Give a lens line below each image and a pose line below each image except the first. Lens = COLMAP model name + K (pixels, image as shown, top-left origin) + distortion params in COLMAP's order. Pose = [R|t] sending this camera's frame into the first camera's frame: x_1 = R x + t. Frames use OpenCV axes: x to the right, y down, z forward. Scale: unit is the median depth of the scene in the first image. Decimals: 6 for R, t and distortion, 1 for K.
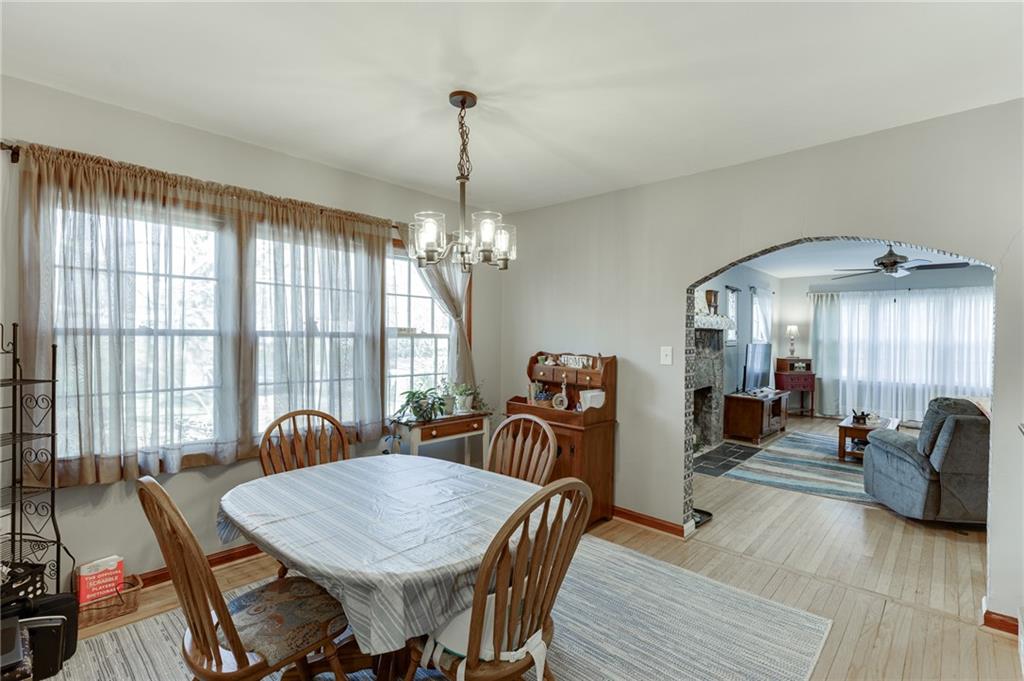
lens RADIAL K [[470.2, 0, 522.7], [0, 470.2, 341.3], [0, 0, 1]] dist [-0.002697, -0.000183]
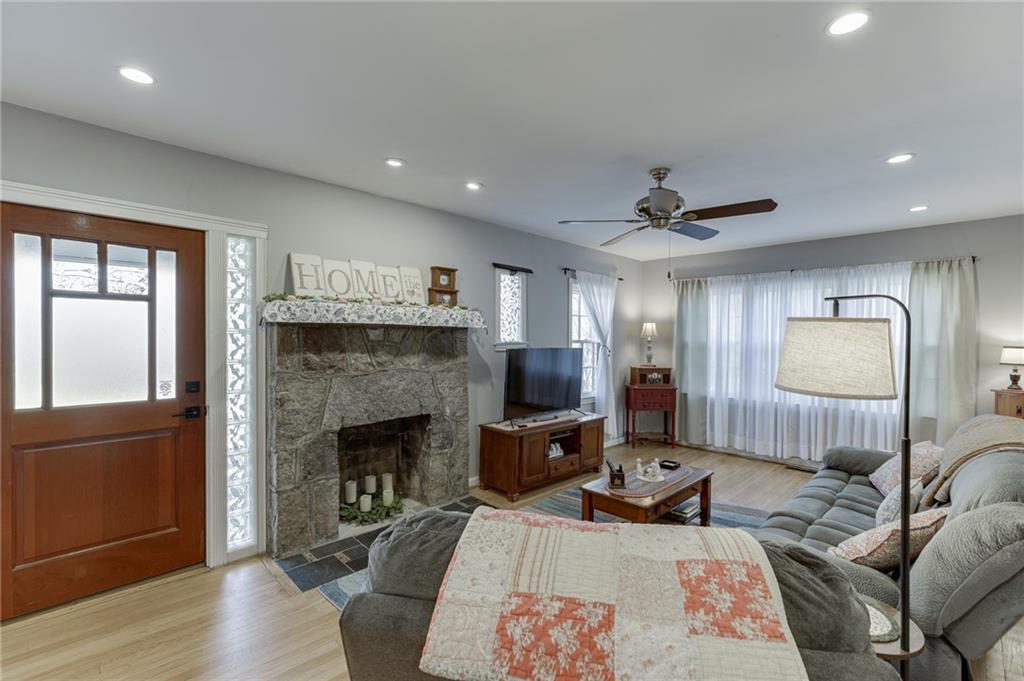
lens RADIAL K [[457.4, 0, 519.6], [0, 457.4, 341.9], [0, 0, 1]] dist [0.011298, -0.002825]
pose [[0.999652, -0.000901, -0.026383, 0.414263], [0.000798, 0.999992, -0.003912, -0.000878], [0.026386, 0.003889, 0.999644, 0.285886]]
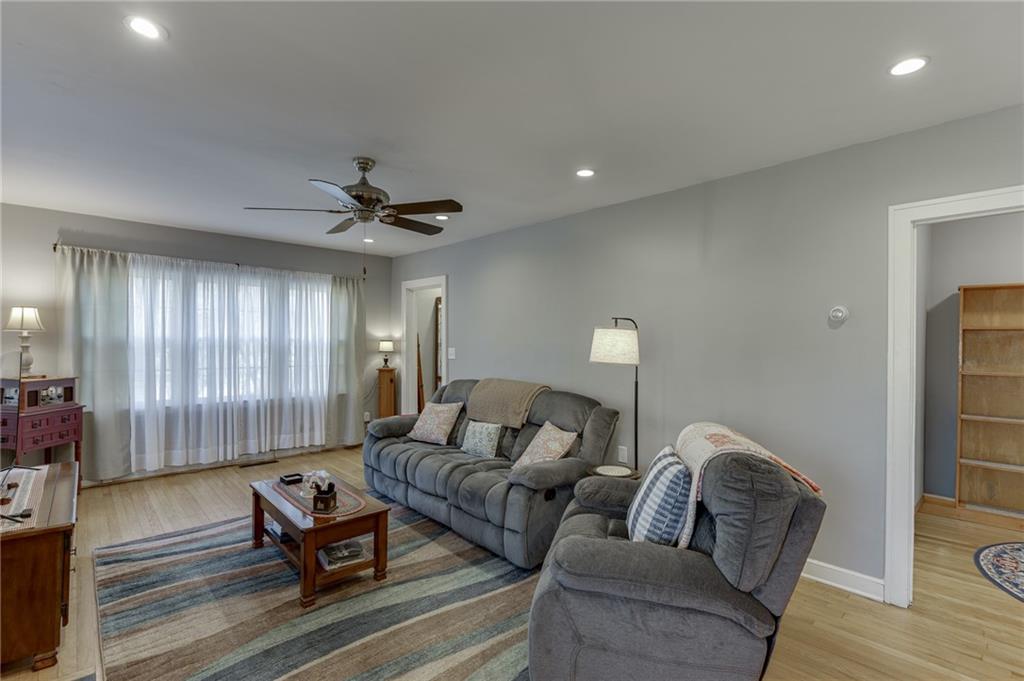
lens RADIAL K [[470.2, 0, 522.7], [0, 470.2, 341.3], [0, 0, 1]] dist [-0.002697, -0.000183]
pose [[0.073404, -0.012643, 0.997222, 0.160626], [0.003930, 0.999916, 0.012387, -0.004864], [-0.997295, 0.003010, 0.073447, 0.511722]]
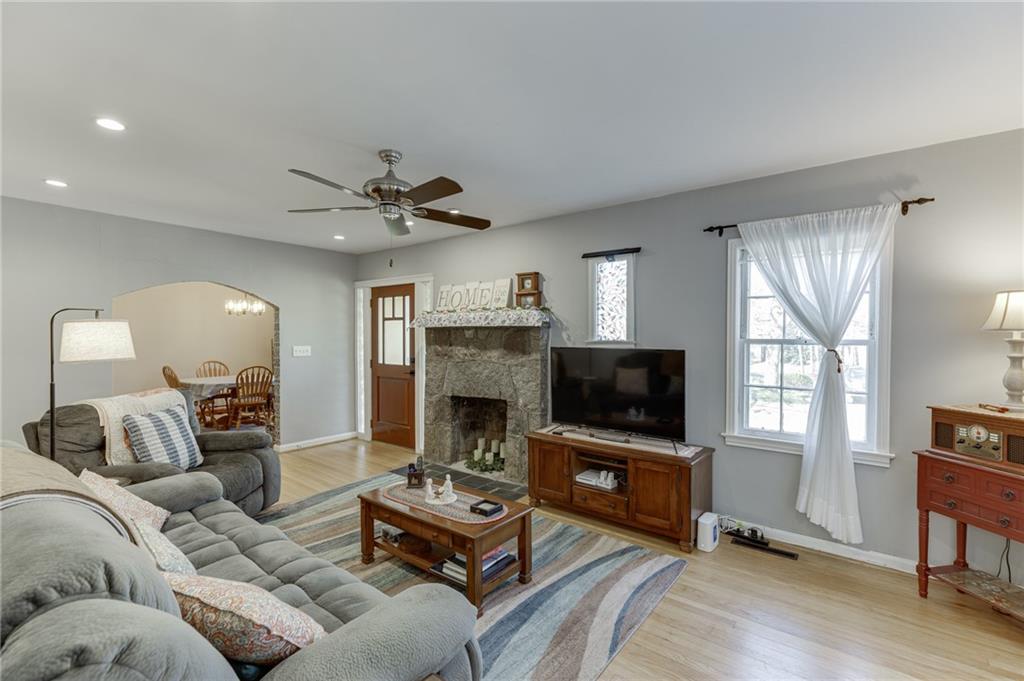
lens RADIAL K [[457.4, 0, 519.6], [0, 457.4, 341.9], [0, 0, 1]] dist [0.011298, -0.002825]
pose [[0.078012, 0.002885, -0.996948, 0.877551], [-0.015514, 0.999878, 0.001680, -0.000943], [0.996832, 0.015336, 0.078048, 0.738279]]
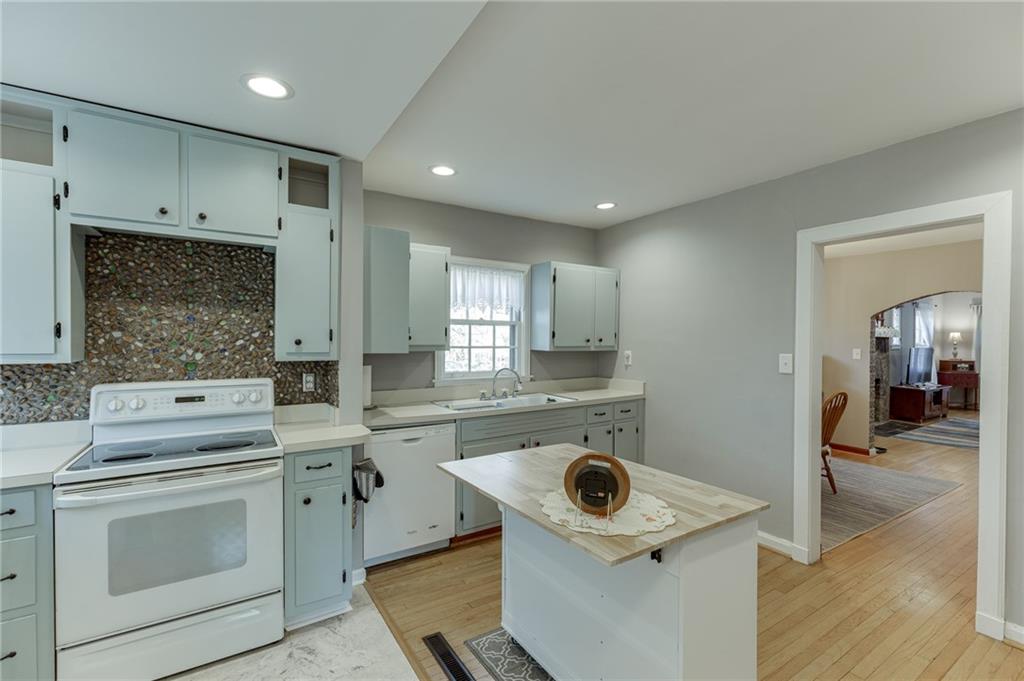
lens RADIAL K [[457.4, 0, 519.6], [0, 457.4, 341.9], [0, 0, 1]] dist [0.011298, -0.002825]
pose [[0.967837, -0.001210, -0.251575, -0.213439], [-0.000860, 0.999967, -0.008118, 0.000396], [0.251577, 0.008074, 0.967804, -0.435245]]
